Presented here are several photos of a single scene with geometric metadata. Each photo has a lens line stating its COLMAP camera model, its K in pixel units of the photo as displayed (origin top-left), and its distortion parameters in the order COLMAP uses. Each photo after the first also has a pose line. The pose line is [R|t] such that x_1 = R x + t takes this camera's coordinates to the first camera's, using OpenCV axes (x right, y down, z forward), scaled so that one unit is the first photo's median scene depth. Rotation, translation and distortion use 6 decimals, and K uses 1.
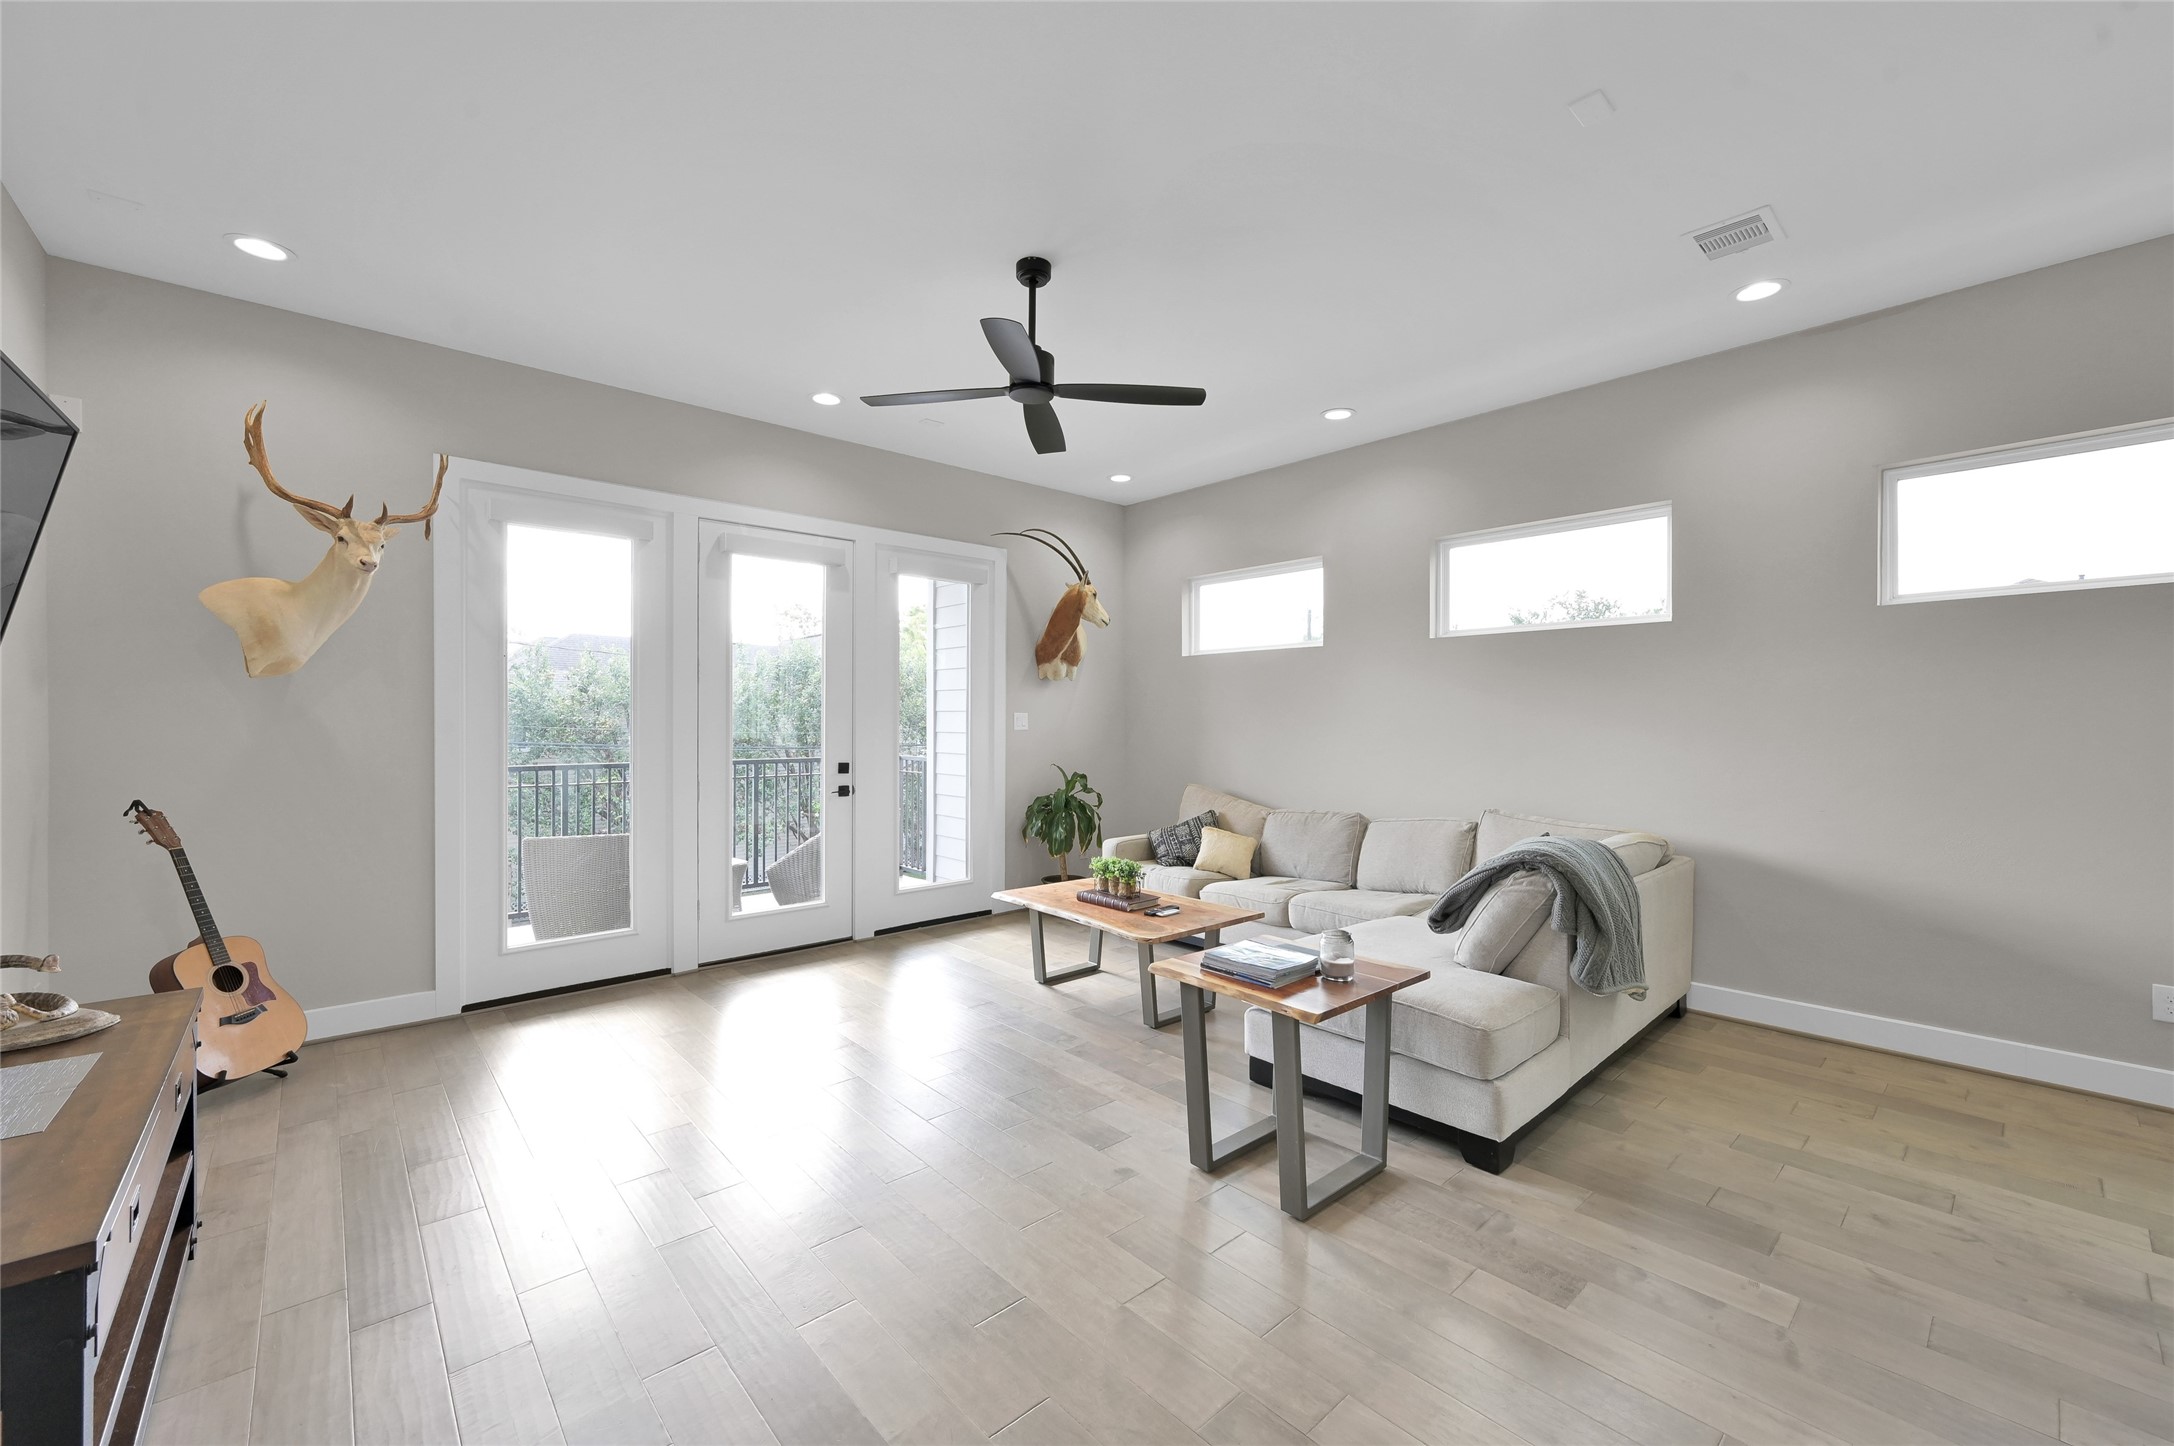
lens RADIAL K [[863.4, 0, 1078.8], [0, 863.4, 720.2], [0, 0, 1]] dist [-0.001985, -0.000014]
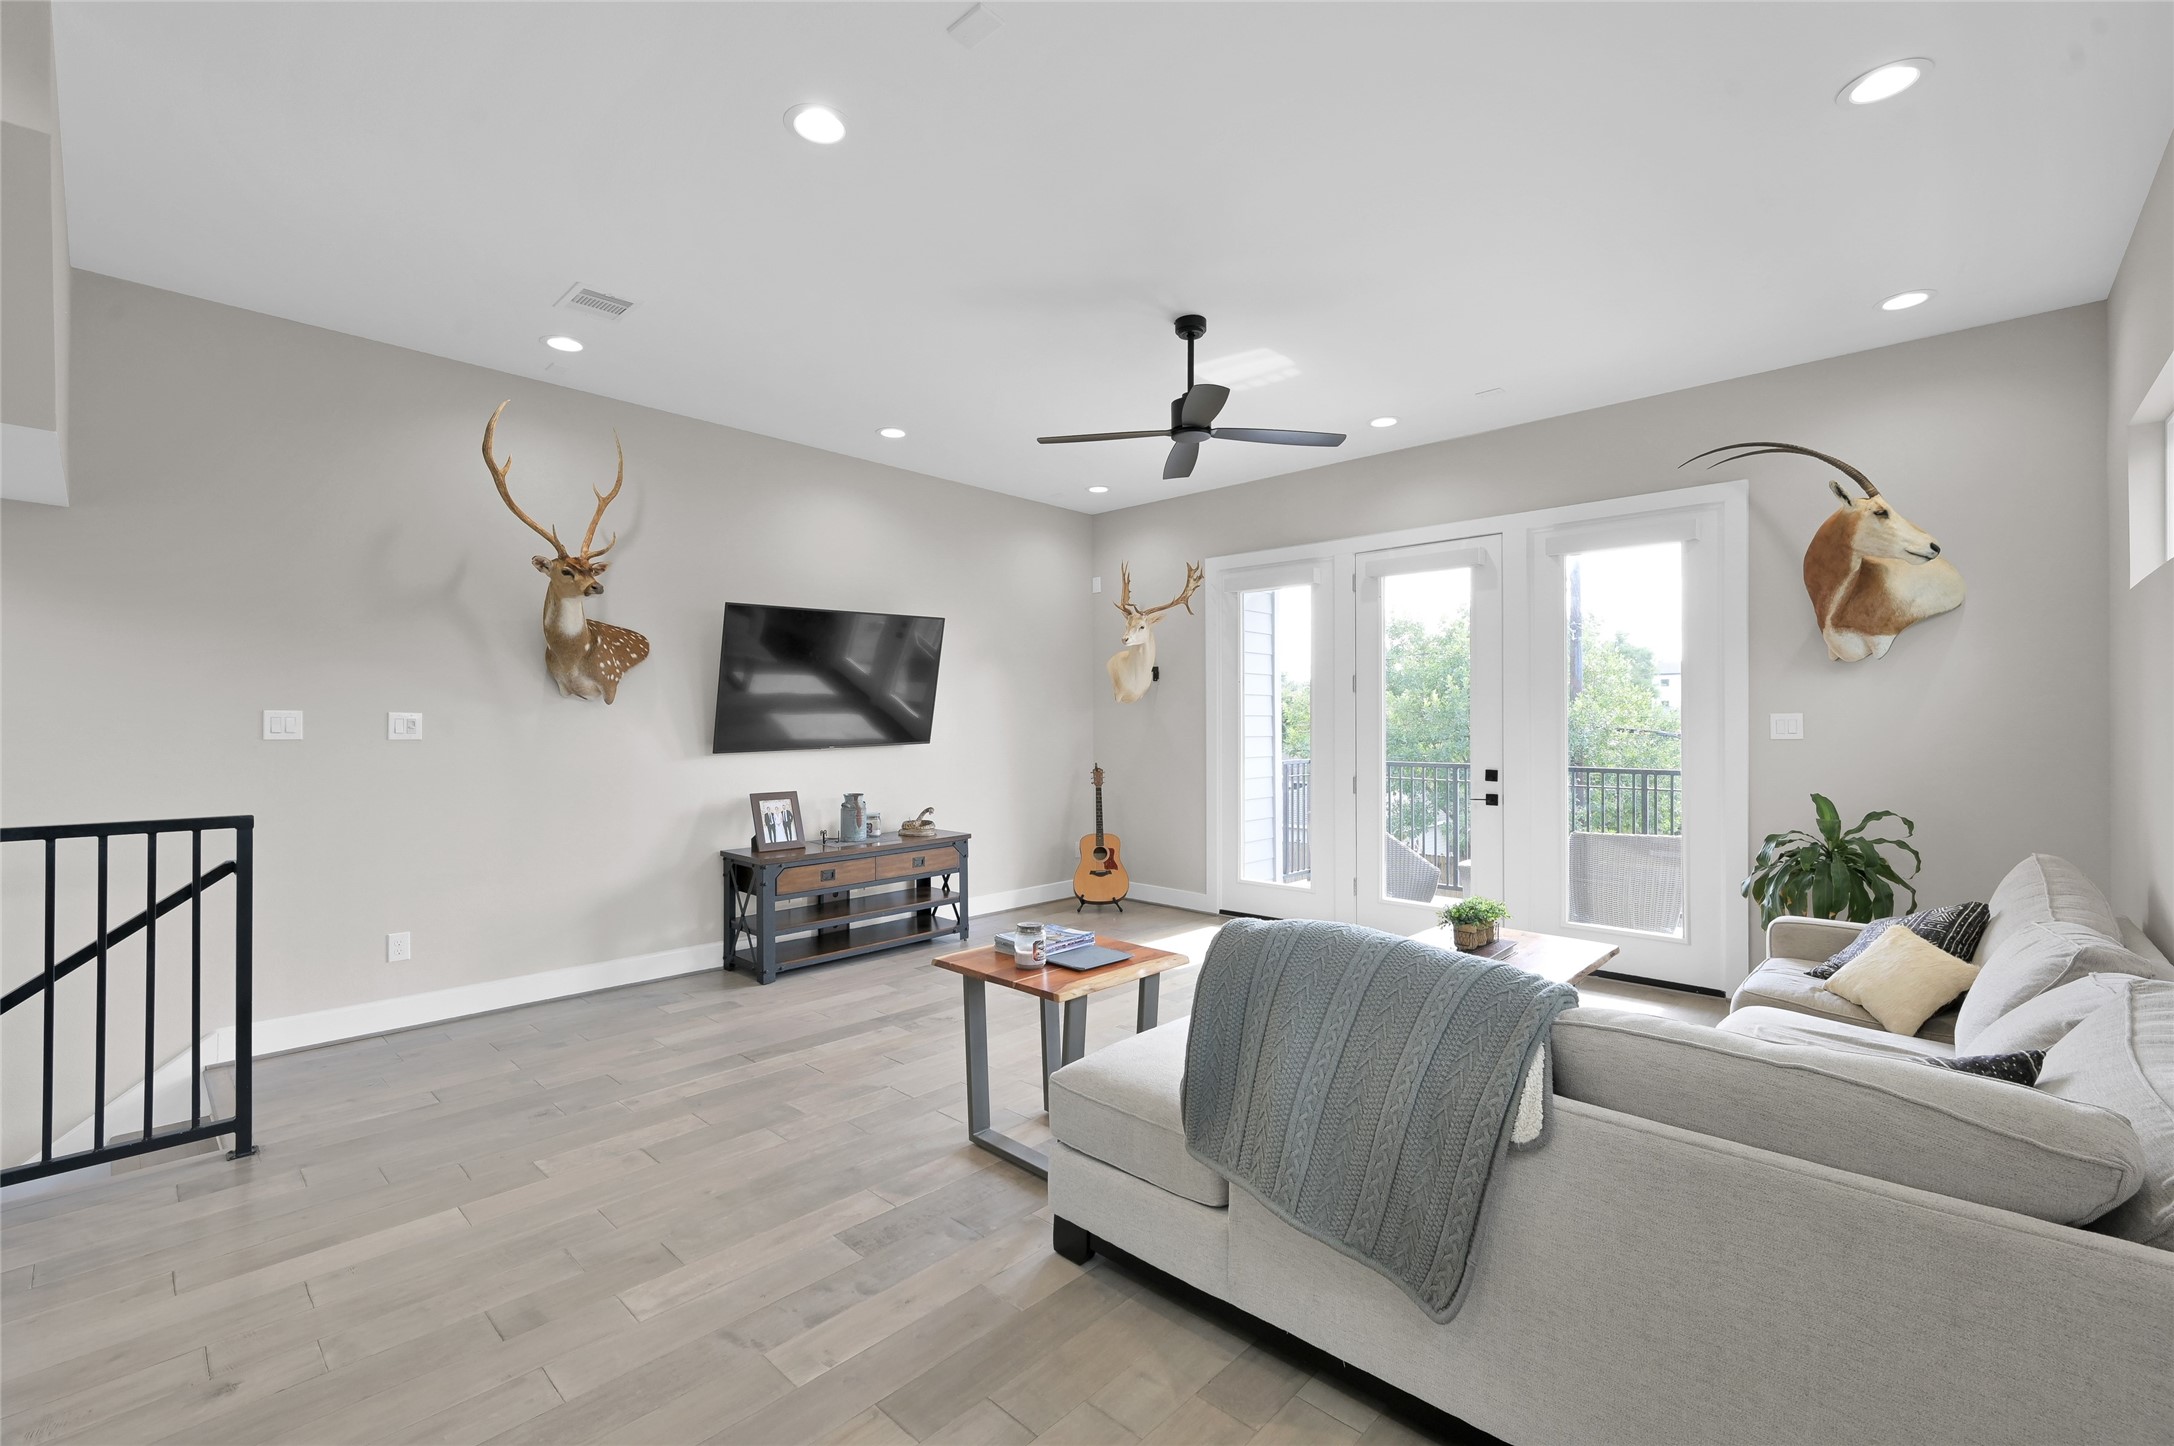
lens RADIAL K [[918.5, 0, 1087.0], [0, 918.5, 723.0], [0, 0, 1]] dist [-0.003246, -0.000098]
pose [[0.087007, -0.003342, -0.996202, 0.985986], [0.000340, 0.999994, -0.003325, 0.001076], [0.996208, -0.000050, 0.087008, 0.667031]]
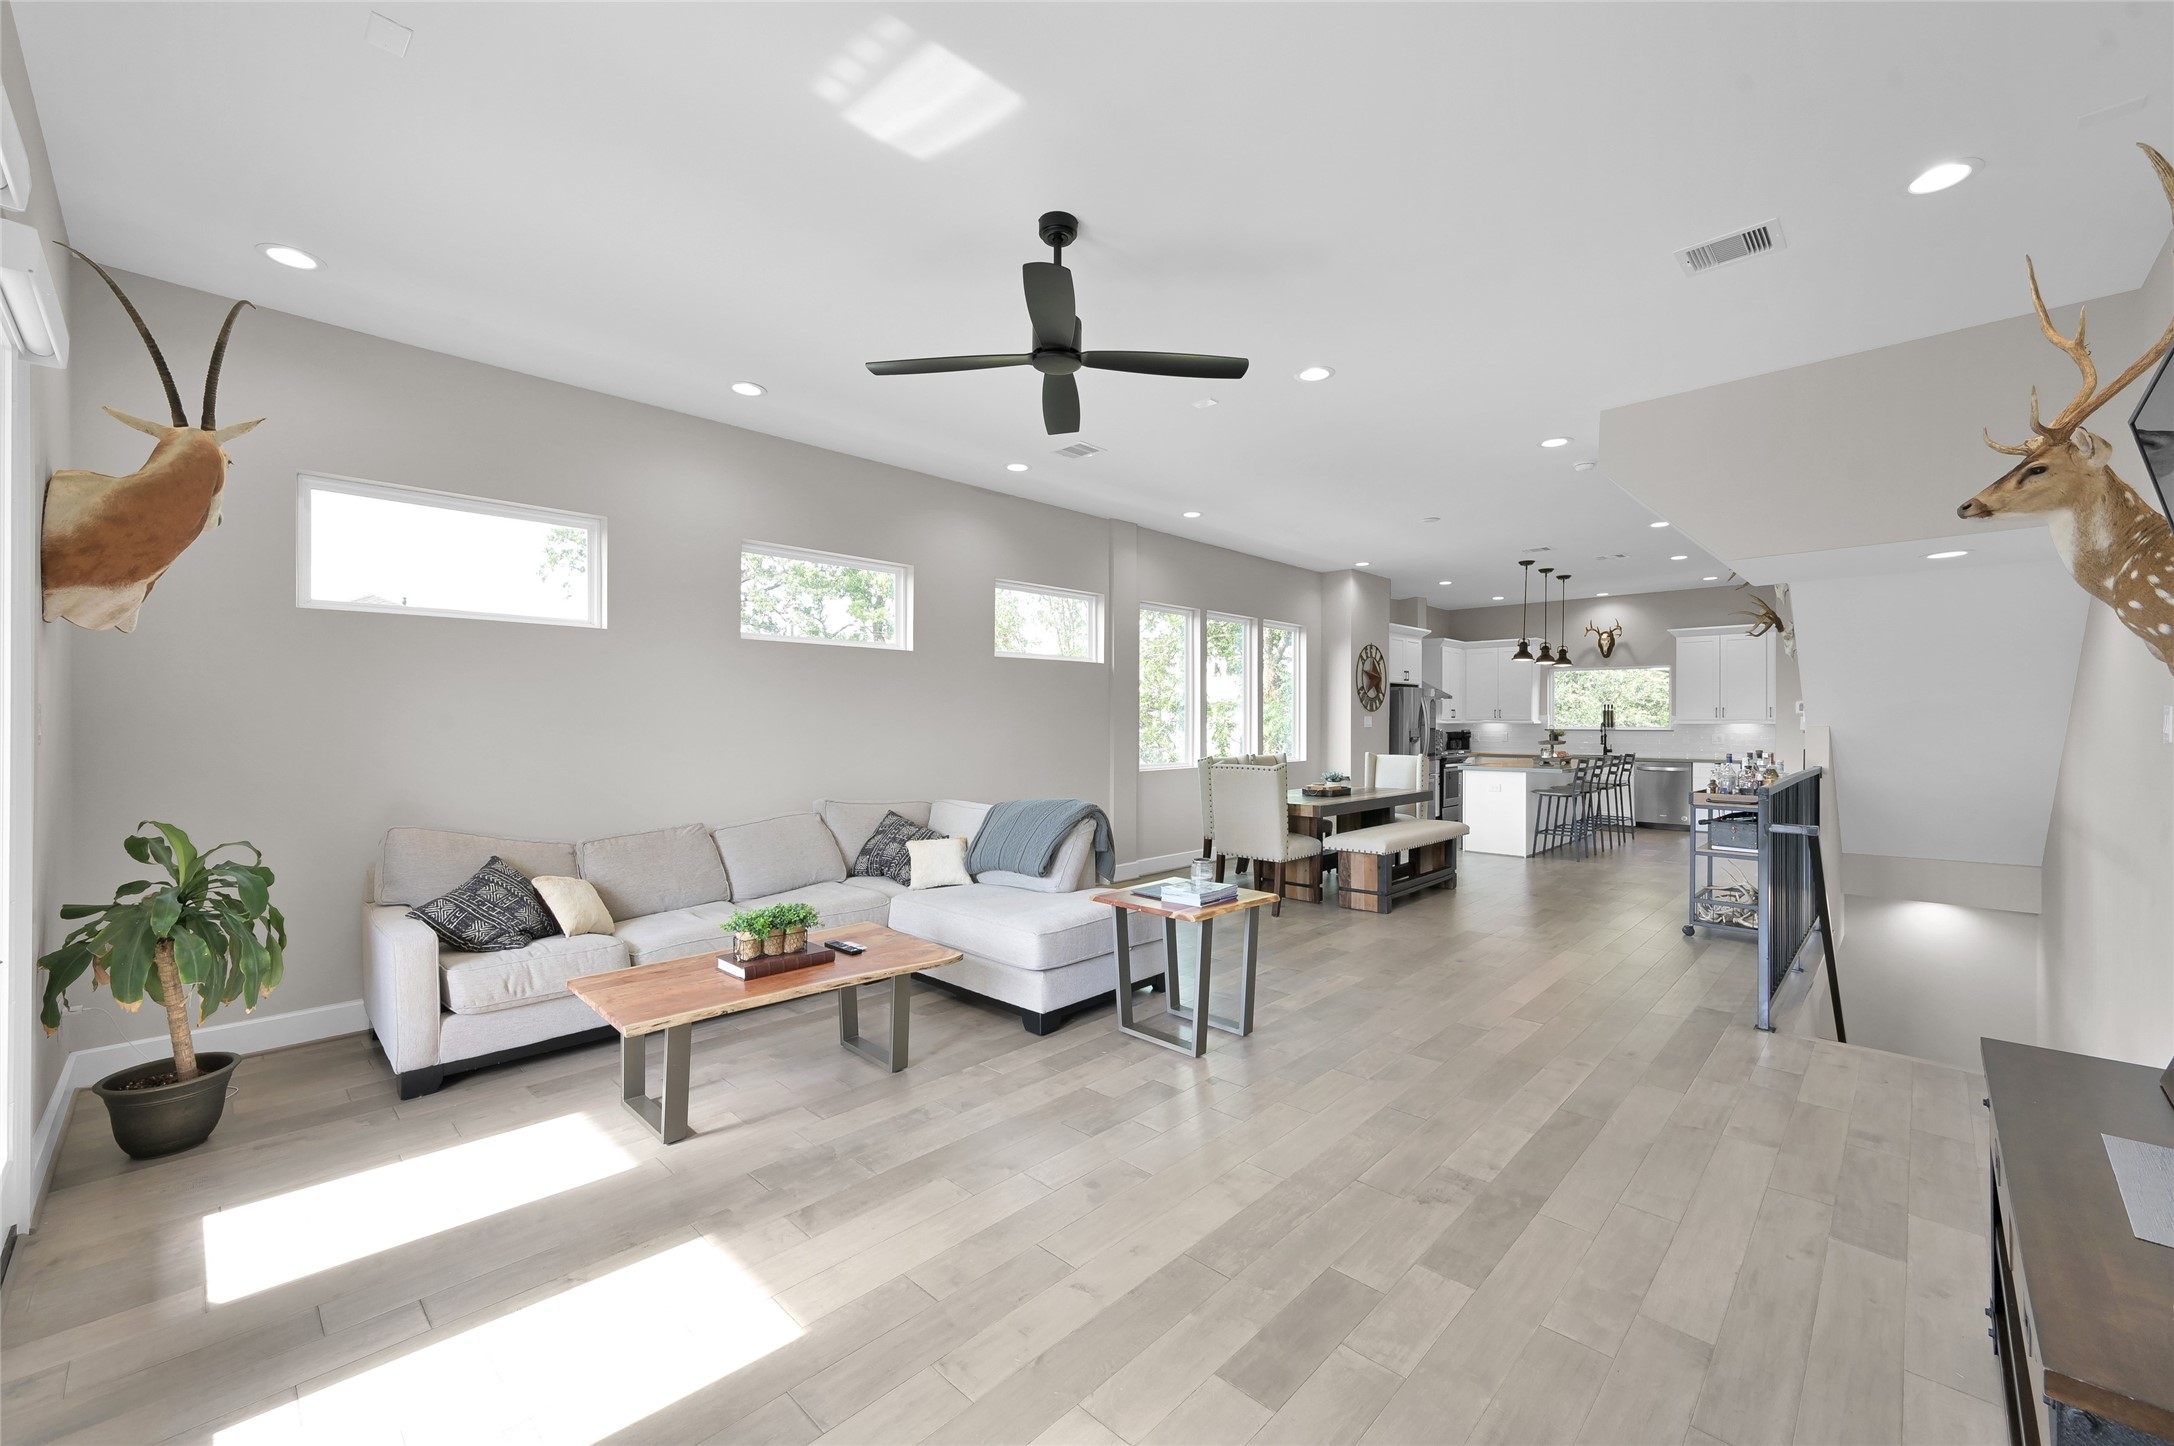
lens RADIAL K [[869.0, 0, 1102.5], [0, 869.0, 723.8], [0, 0, 1]] dist [-0.000592, -0.000005]
pose [[-0.091860, -0.005227, 0.995758, -0.845272], [-0.000856, 0.999986, 0.005170, -0.003468], [-0.995772, -0.000378, -0.091863, 0.905813]]
